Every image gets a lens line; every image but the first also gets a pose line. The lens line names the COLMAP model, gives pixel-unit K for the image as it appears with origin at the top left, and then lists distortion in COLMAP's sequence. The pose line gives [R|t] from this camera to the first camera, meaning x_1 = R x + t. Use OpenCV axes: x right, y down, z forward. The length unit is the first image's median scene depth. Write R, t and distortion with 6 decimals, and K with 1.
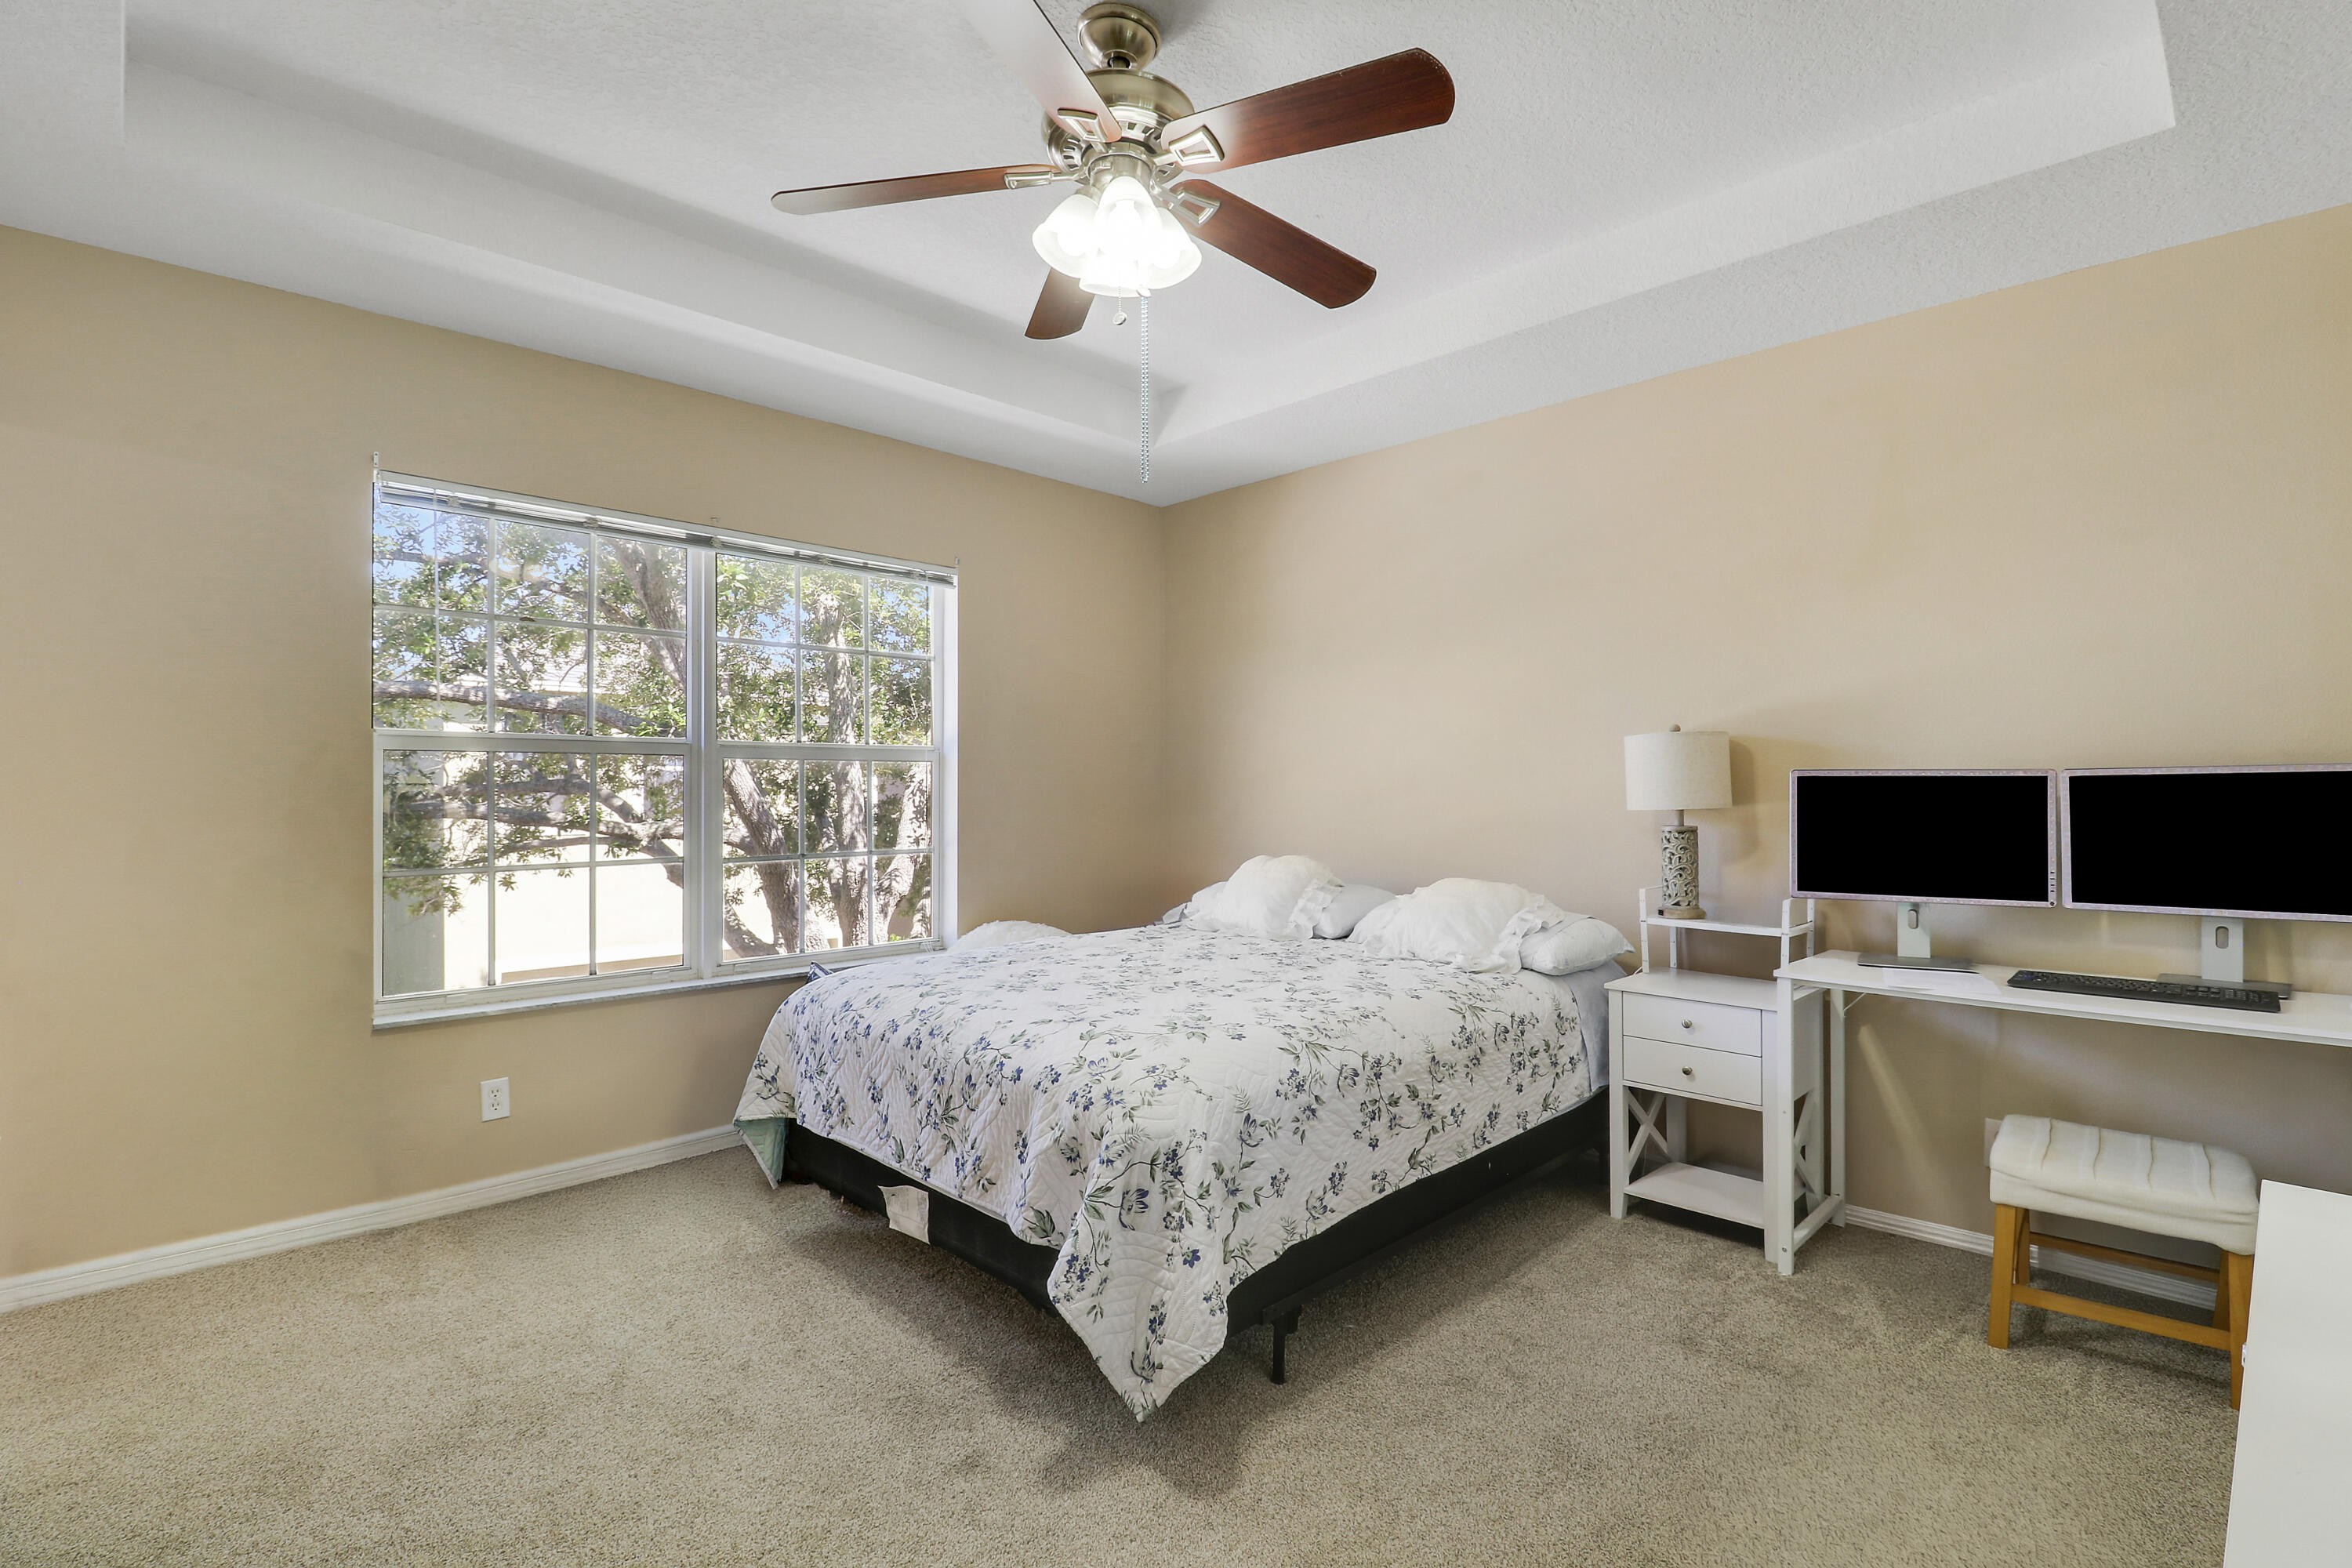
lens RADIAL K [[1101.3, 0, 1197.4], [0, 1101.3, 771.8], [0, 0, 1]] dist [-0.001871, -0.012321]
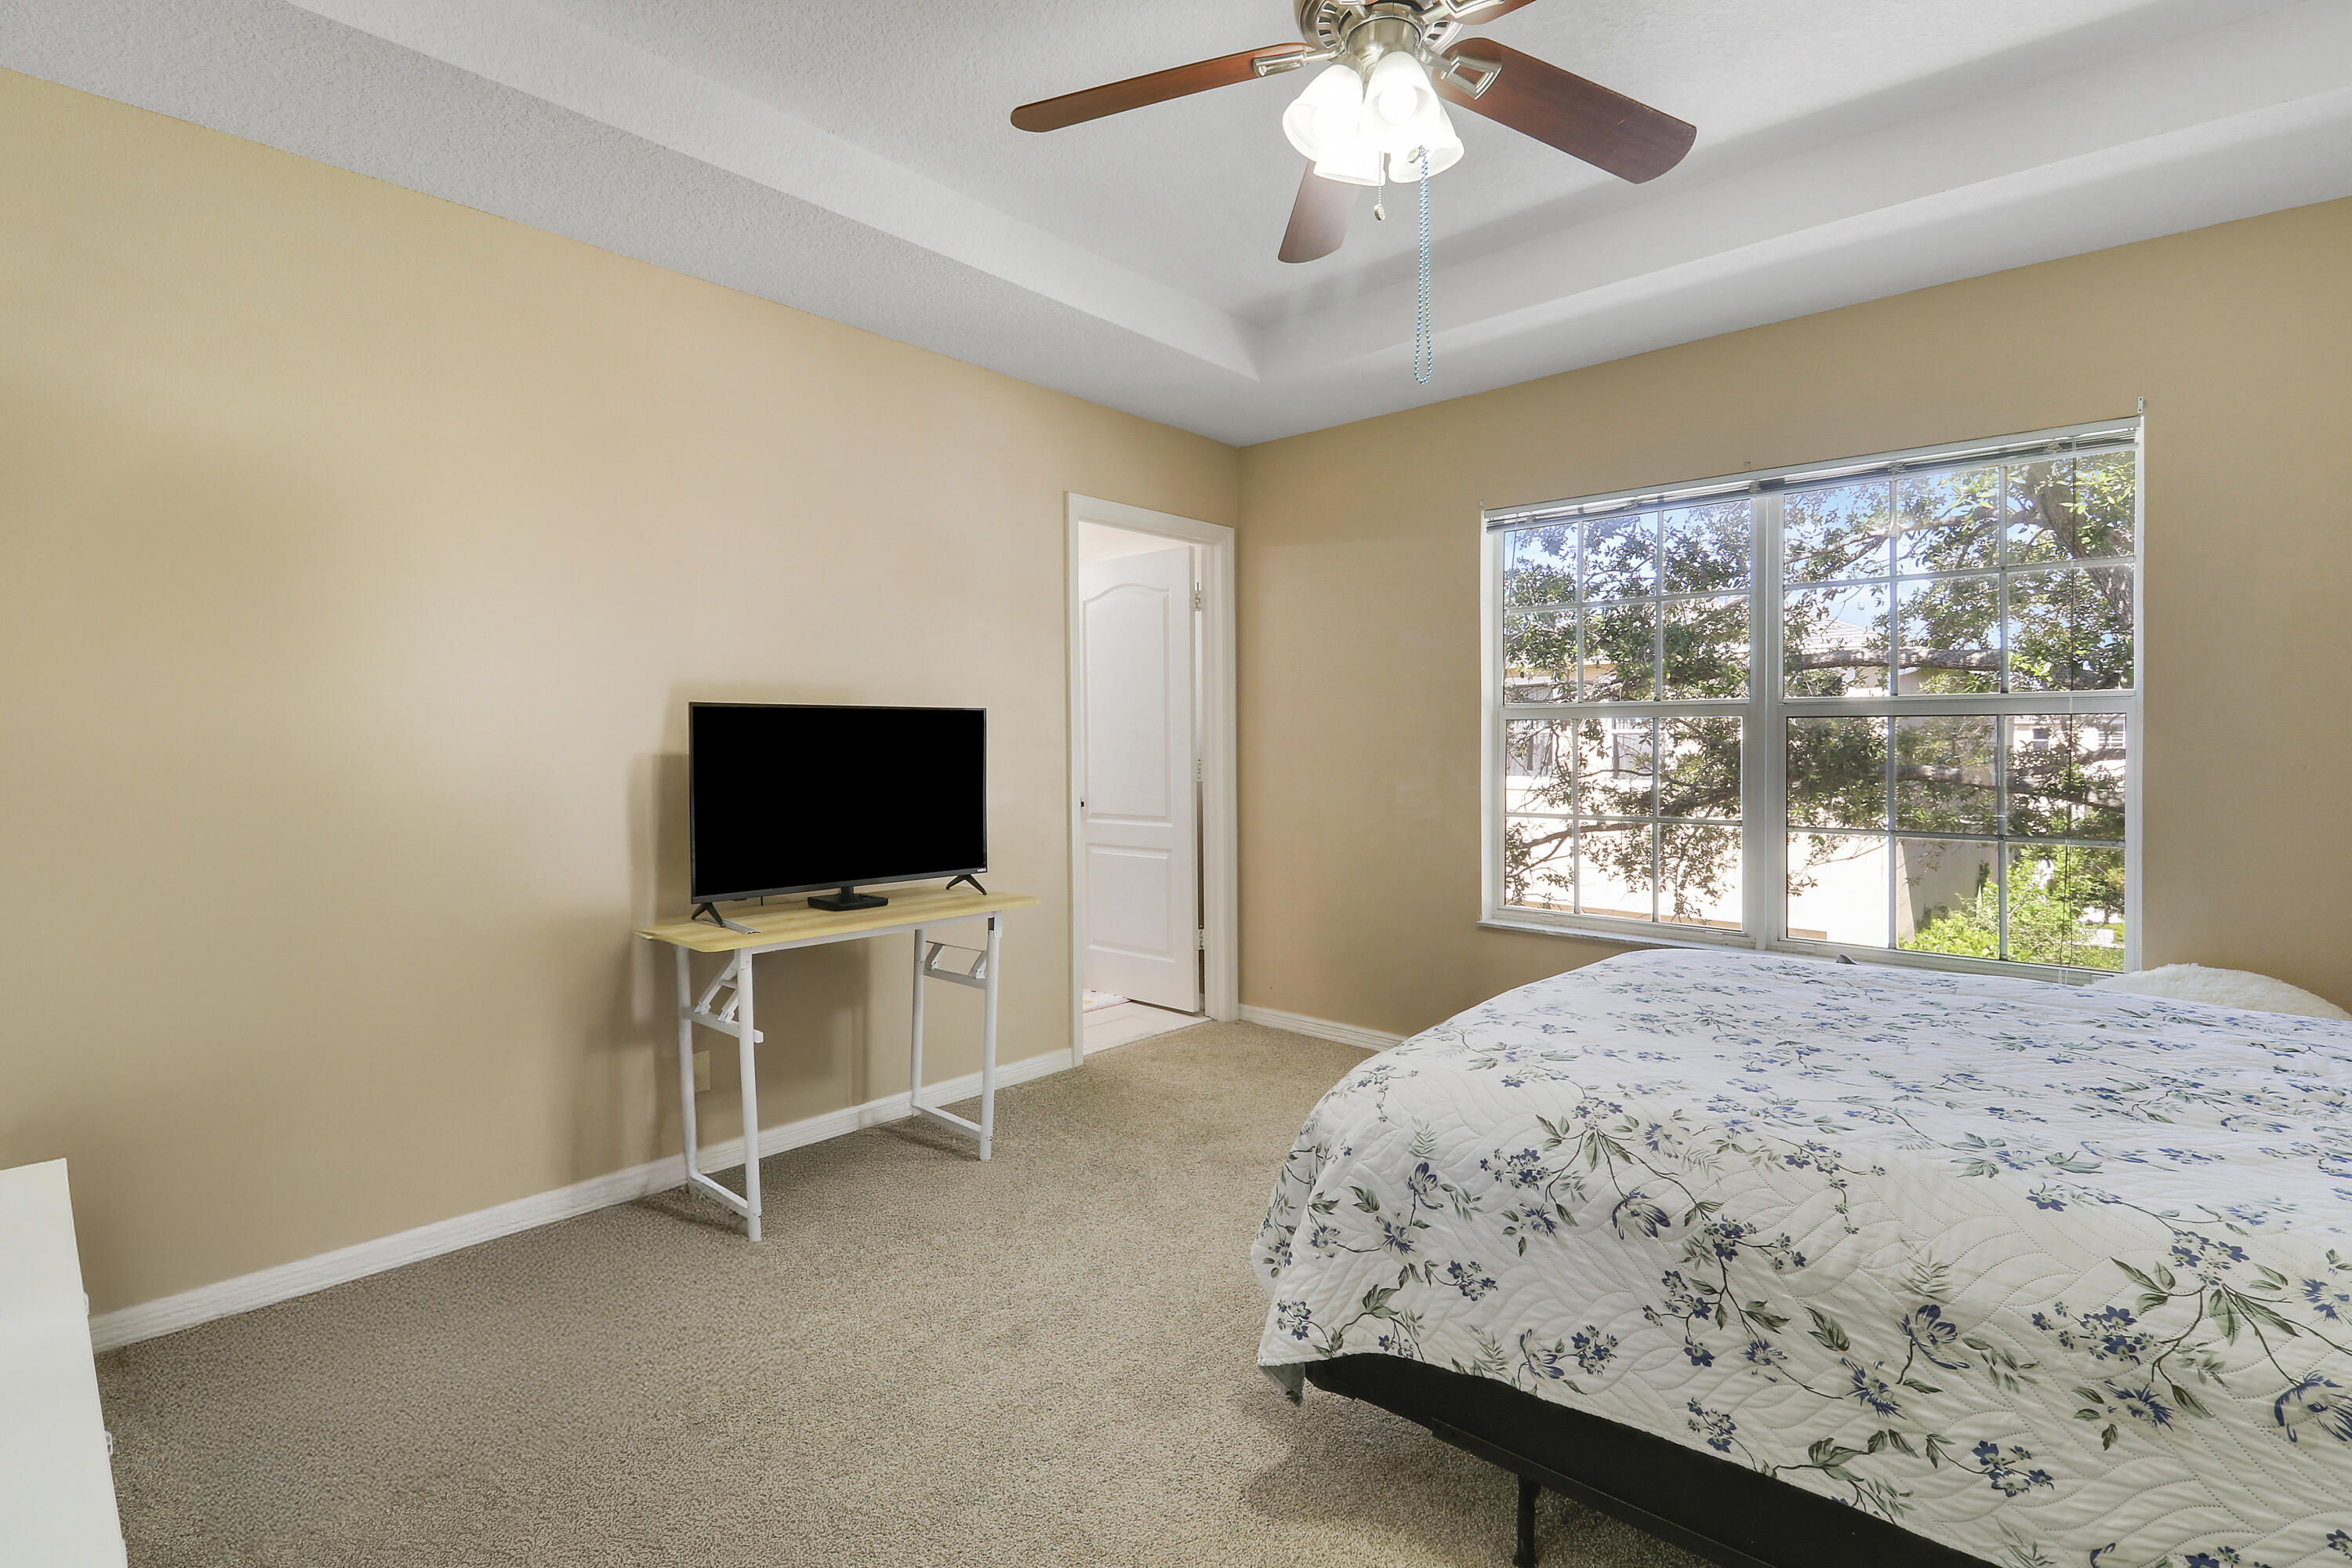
lens RADIAL K [[1072.9, 0, 1176.0], [0, 1072.9, 784.0], [0, 0, 1]] dist [0.002452, -0.012621]
pose [[0.066480, 0.036487, -0.997120, 0.698196], [0.011203, 0.999241, 0.037311, 0.006789], [0.997725, -0.013651, 0.066021, 0.681178]]
